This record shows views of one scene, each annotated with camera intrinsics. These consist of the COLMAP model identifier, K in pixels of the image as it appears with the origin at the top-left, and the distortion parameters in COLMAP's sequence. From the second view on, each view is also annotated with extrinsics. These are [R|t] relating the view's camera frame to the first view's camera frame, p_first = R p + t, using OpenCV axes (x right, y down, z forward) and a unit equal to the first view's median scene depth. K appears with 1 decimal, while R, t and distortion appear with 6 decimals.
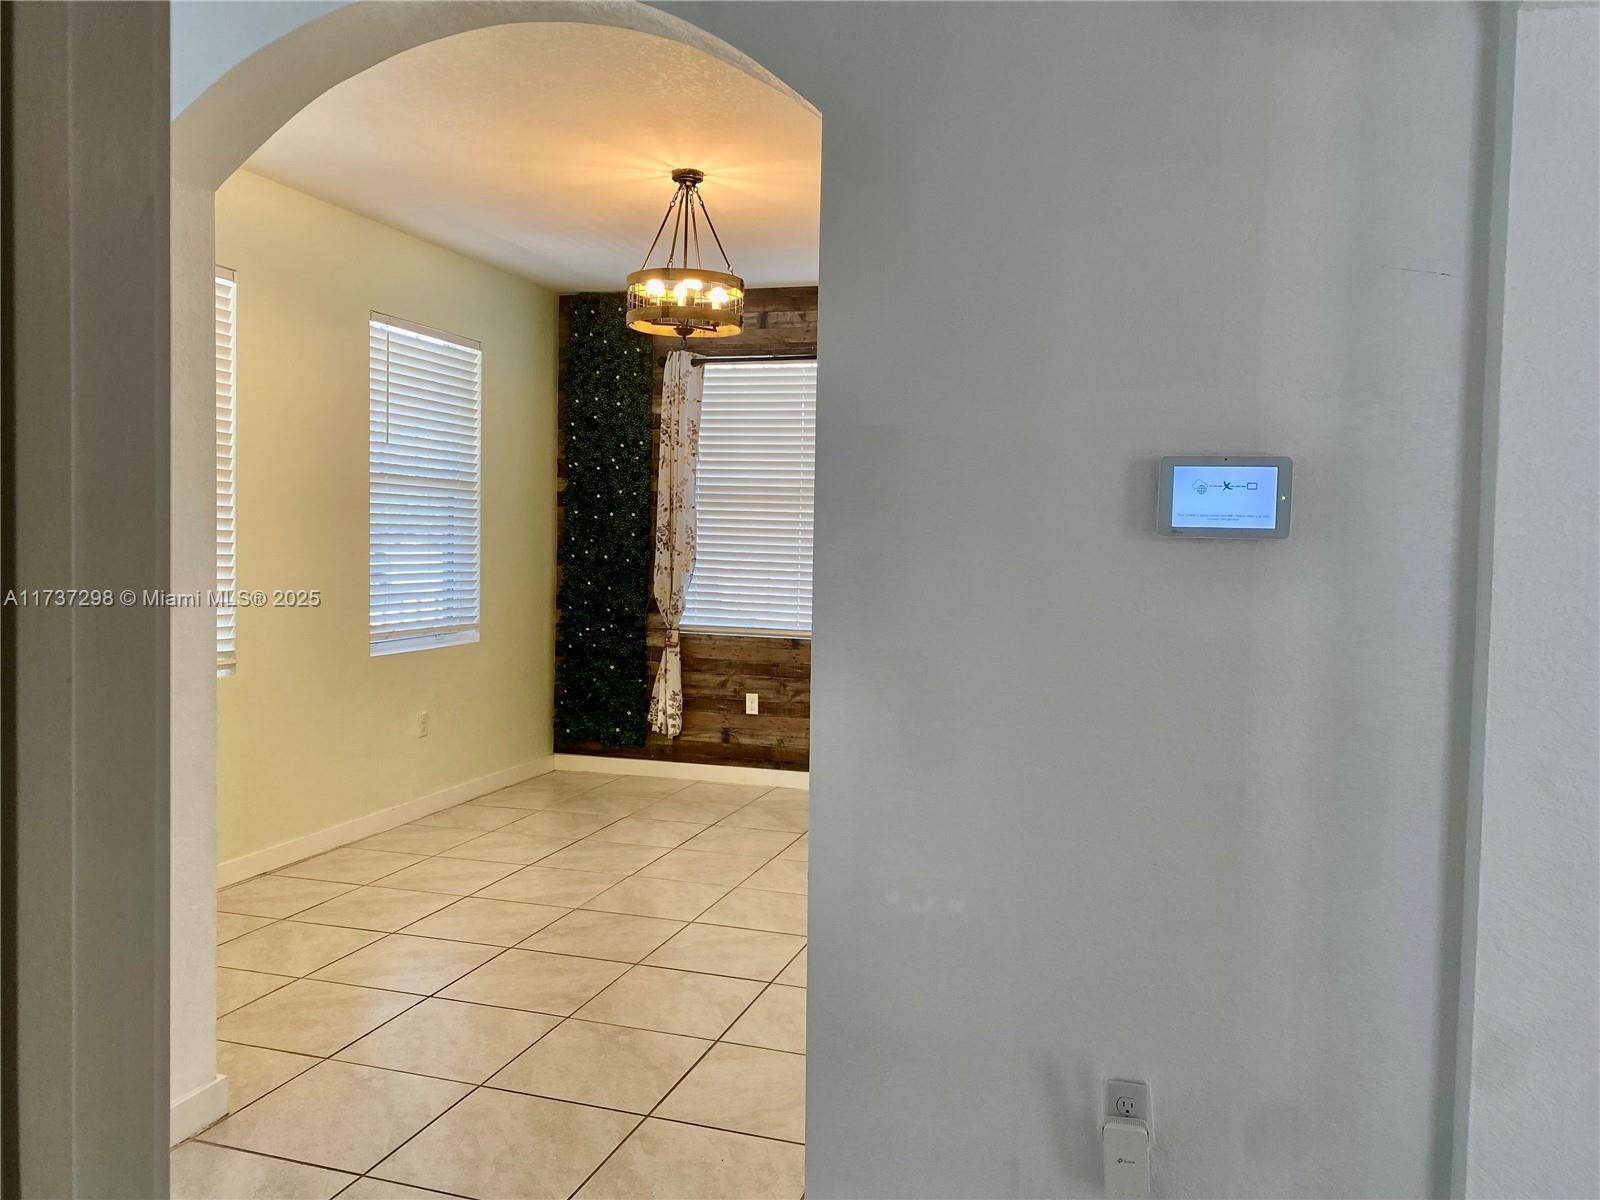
lens RADIAL K [[1233.0, 0, 814.0], [0, 1233.0, 596.6], [0, 0, 1]] dist [0.078688, -0.089159]
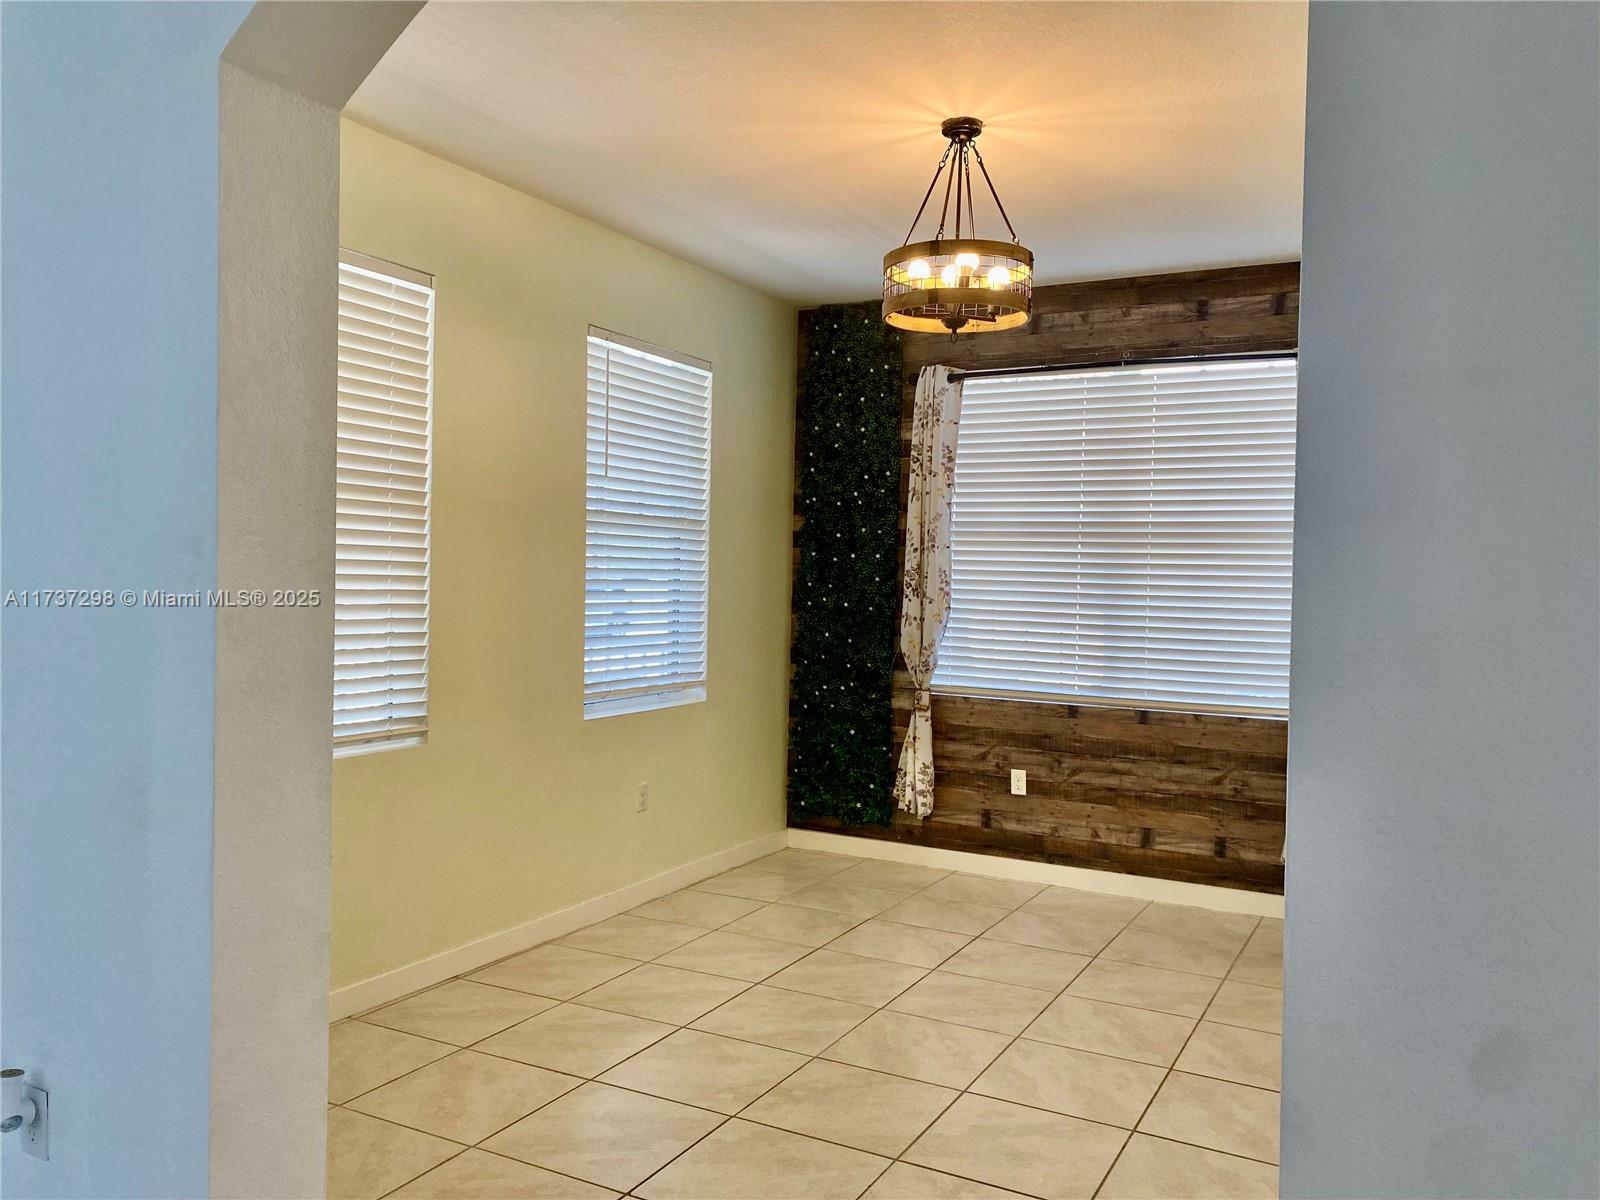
lens RADIAL K [[1233.0, 0, 805.6], [0, 1233.0, 601.4], [0, 0, 1]] dist [0.078688, -0.089159]
pose [[0.981753, 0.003476, -0.190130, -0.034249], [-0.009554, 0.999472, -0.031061, -0.007997], [0.189922, 0.032310, 0.981267, 0.153604]]
